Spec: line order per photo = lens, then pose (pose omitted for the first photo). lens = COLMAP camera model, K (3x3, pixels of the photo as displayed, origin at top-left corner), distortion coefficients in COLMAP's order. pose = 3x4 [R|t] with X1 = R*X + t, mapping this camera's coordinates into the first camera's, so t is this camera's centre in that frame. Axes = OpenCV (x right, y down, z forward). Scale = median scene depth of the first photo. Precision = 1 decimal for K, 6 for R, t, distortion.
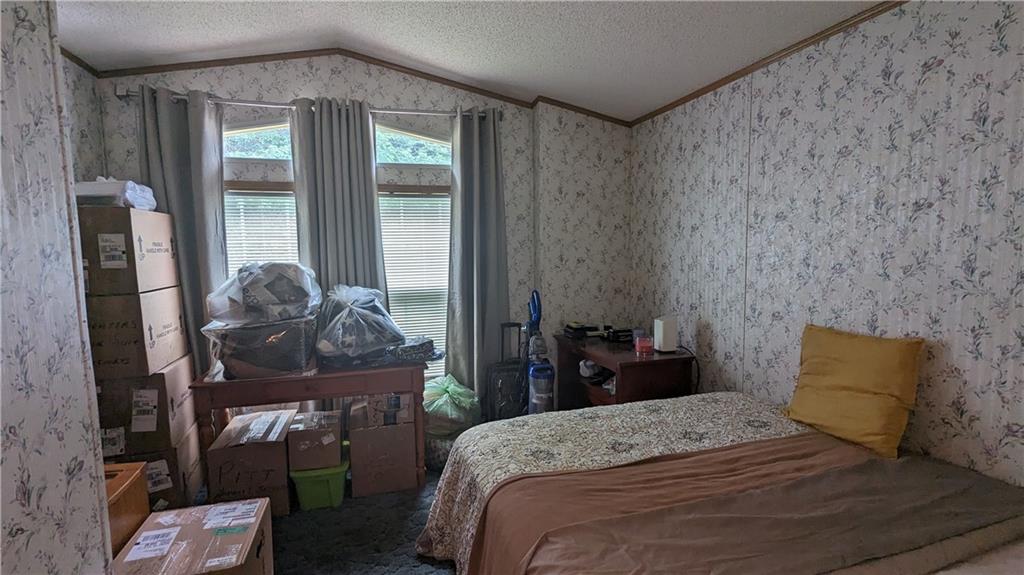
lens RADIAL K [[481.8, 0, 512.6], [0, 481.8, 293.0], [0, 0, 1]] dist [0.002627, -0.004137]
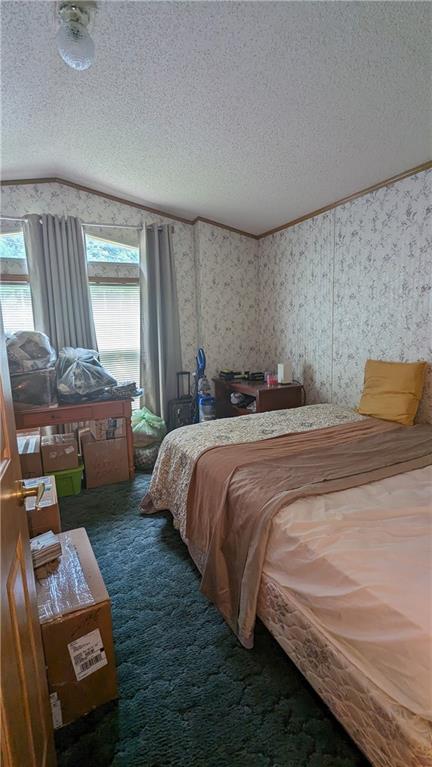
lens RADIAL K [[360.9, 0, 215.1], [0, 360.9, 381.9], [0, 0, 1]] dist [0.002627, -0.004137]
pose [[0.988040, -0.038262, 0.149373, -0.093143], [0.030257, 0.998000, 0.055503, 0.043440], [-0.151197, -0.050319, 0.987222, -0.148112]]
